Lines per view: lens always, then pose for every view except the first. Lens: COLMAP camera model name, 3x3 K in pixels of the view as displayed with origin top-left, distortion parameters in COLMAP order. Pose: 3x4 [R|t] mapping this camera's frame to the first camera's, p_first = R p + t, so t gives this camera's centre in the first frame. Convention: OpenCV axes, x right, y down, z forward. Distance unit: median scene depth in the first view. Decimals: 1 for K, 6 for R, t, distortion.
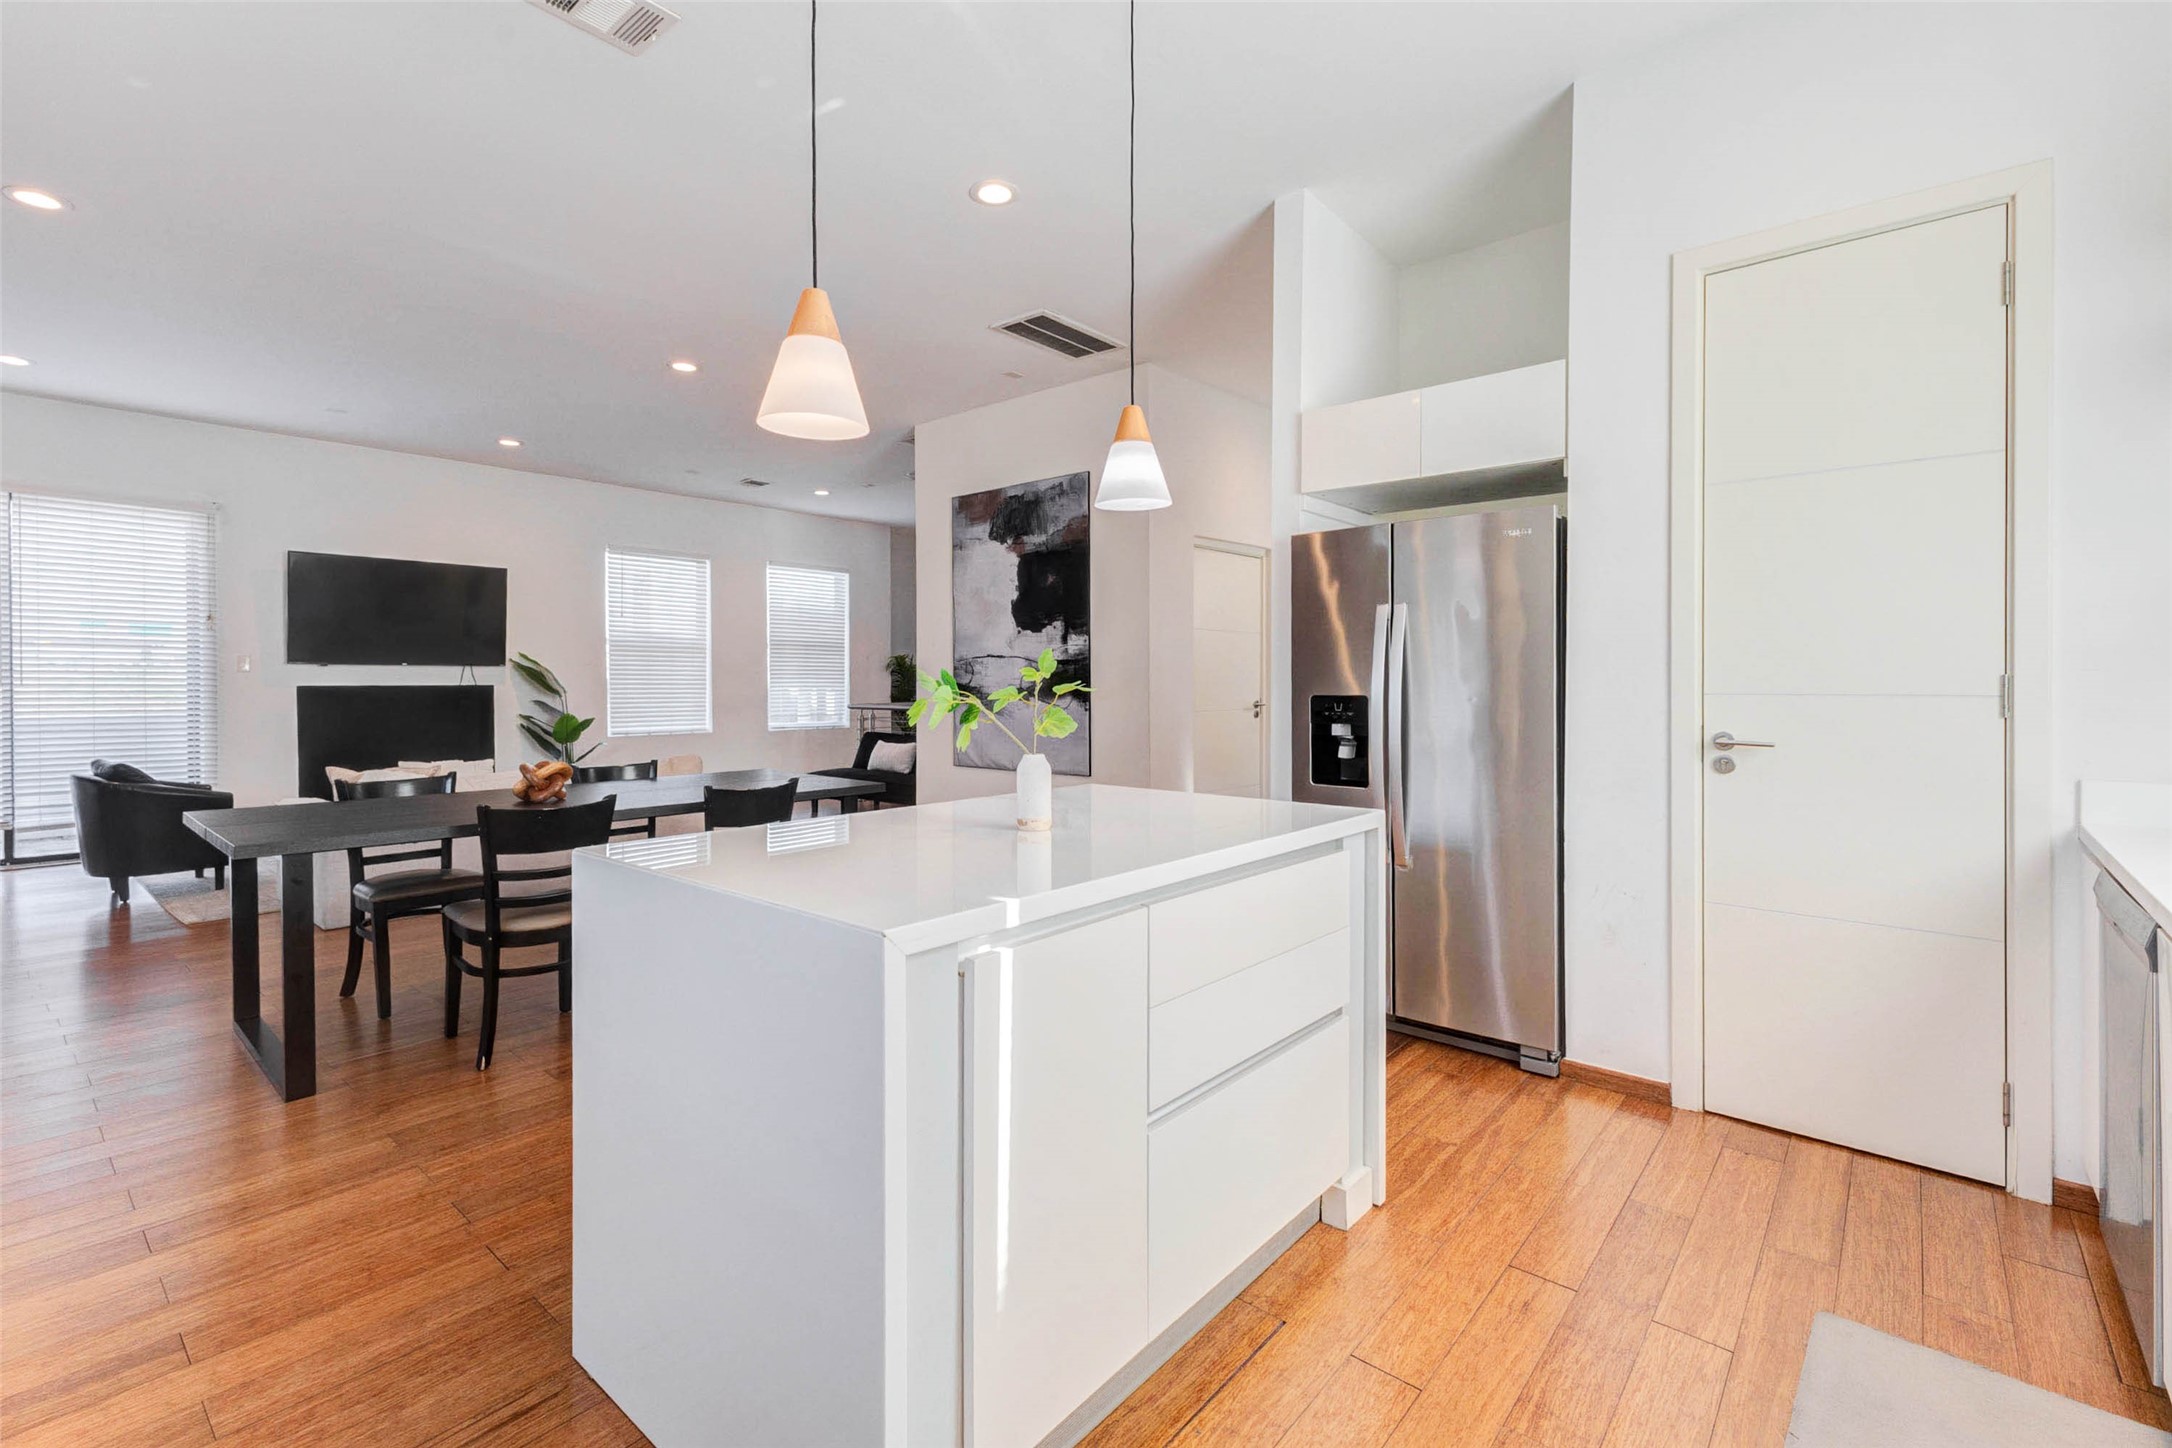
lens RADIAL K [[979.2, 0, 1075.1], [0, 979.2, 687.6], [0, 0, 1]] dist [0.003145, -0.000374]
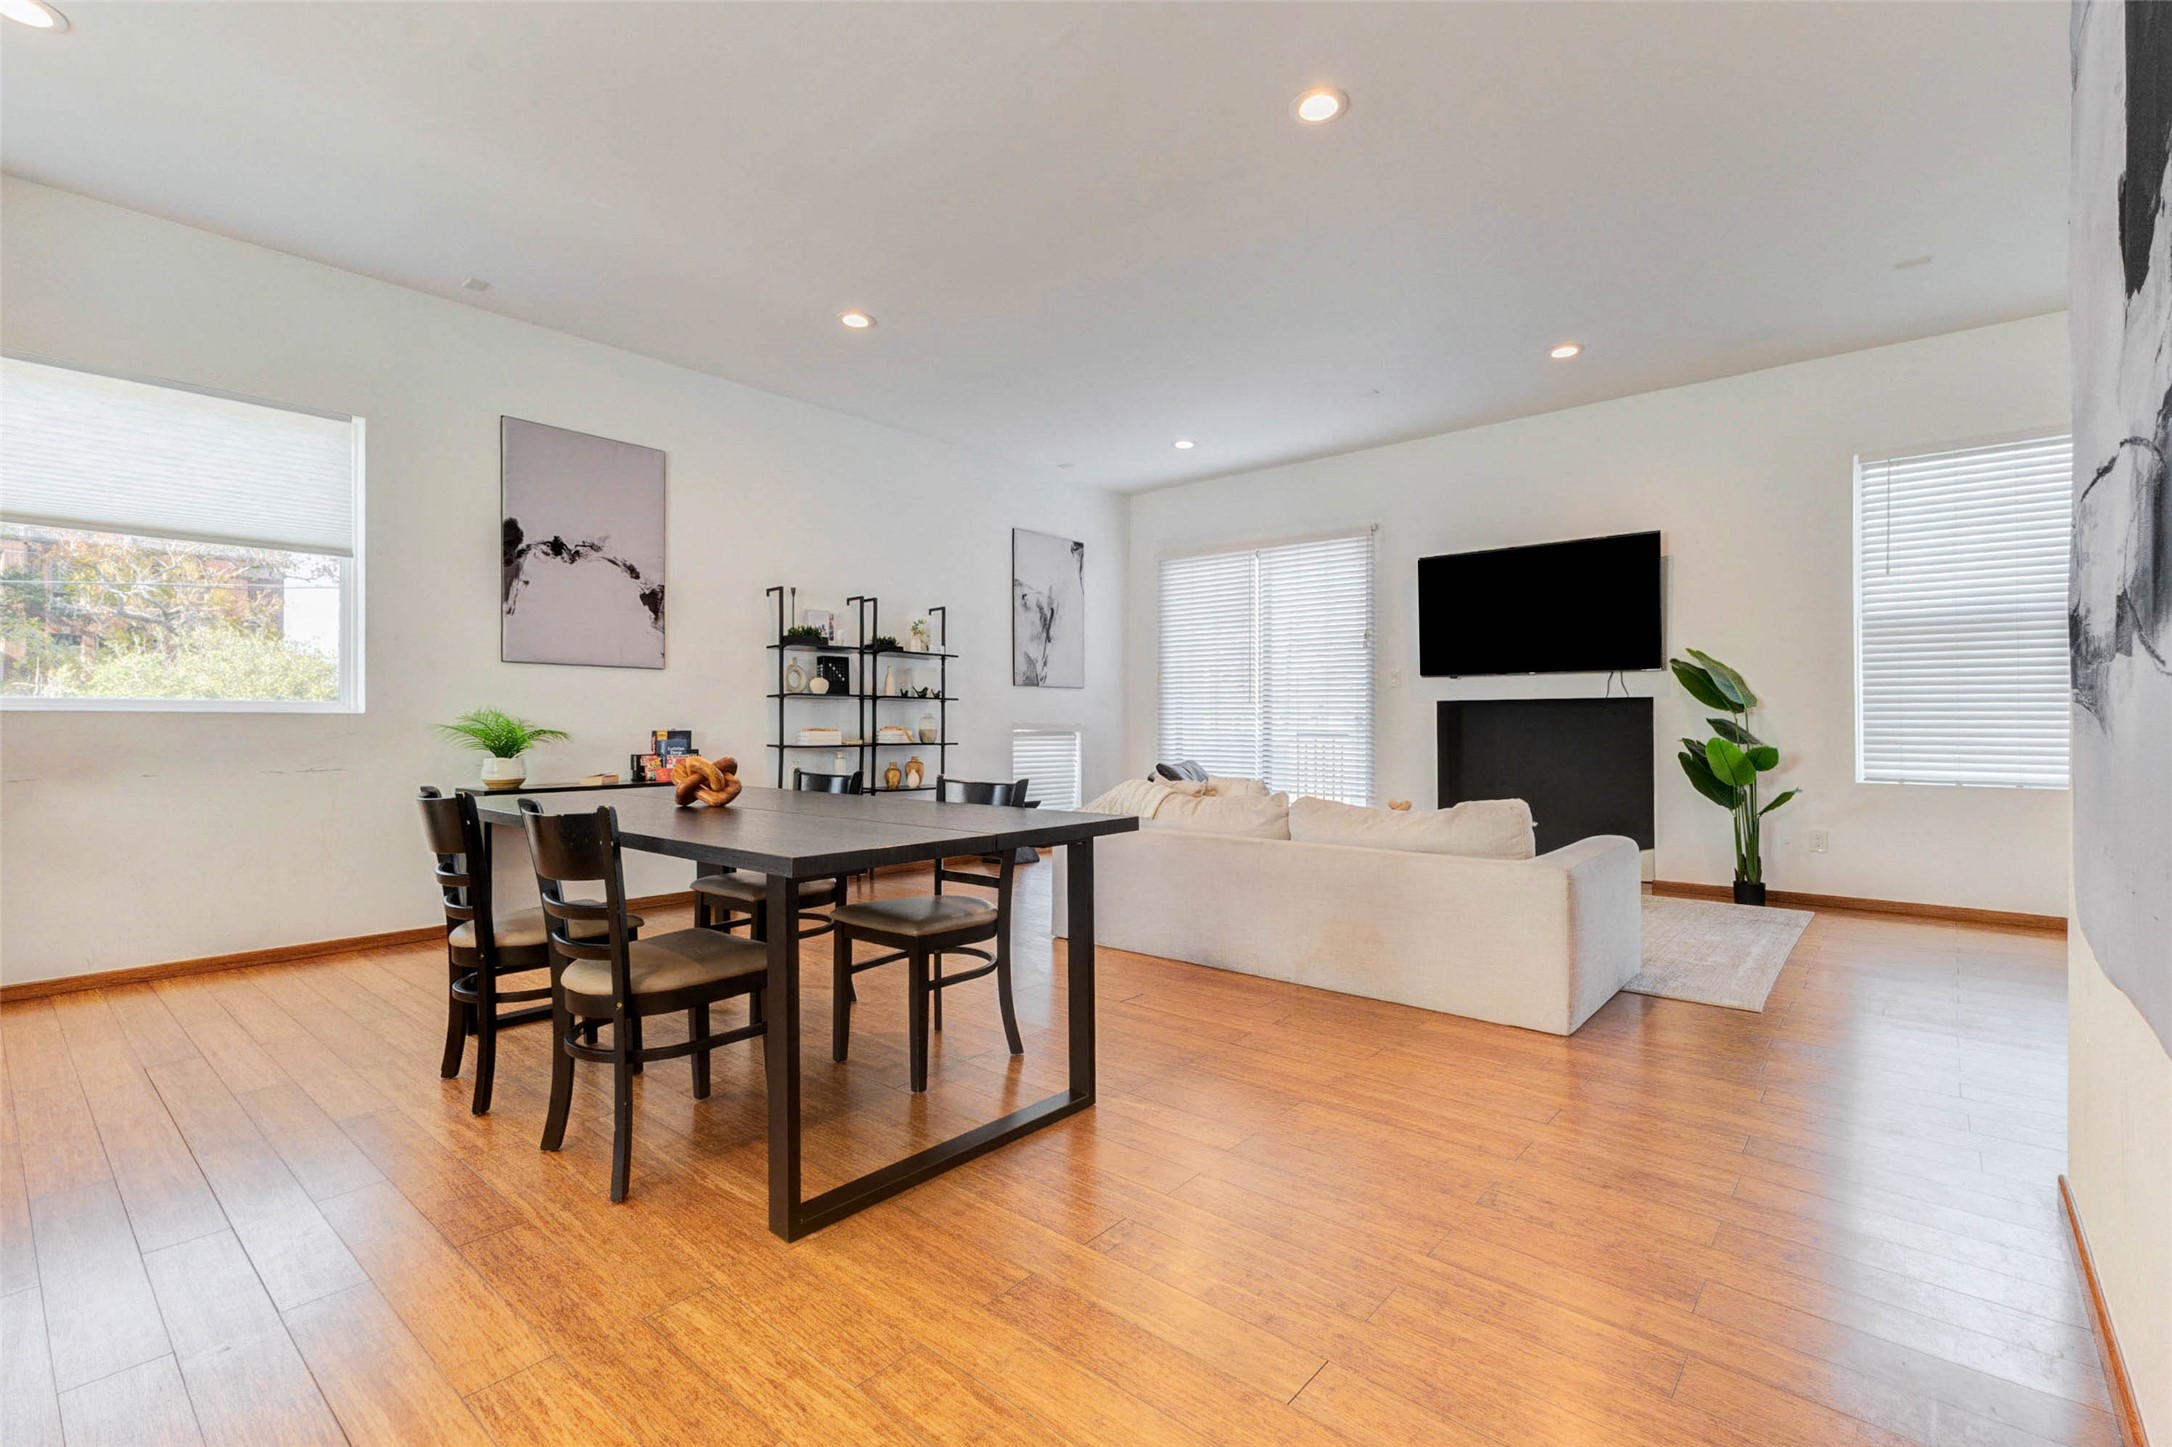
lens RADIAL K [[979.2, 0, 1094.0], [0, 979.2, 731.0], [0, 0, 1]] dist [0.003145, -0.000374]
pose [[0.037324, 0.001525, -0.999302, 0.098741], [-0.007179, 0.999973, 0.001258, 0.024038], [0.999277, 0.007127, 0.037334, 0.575505]]
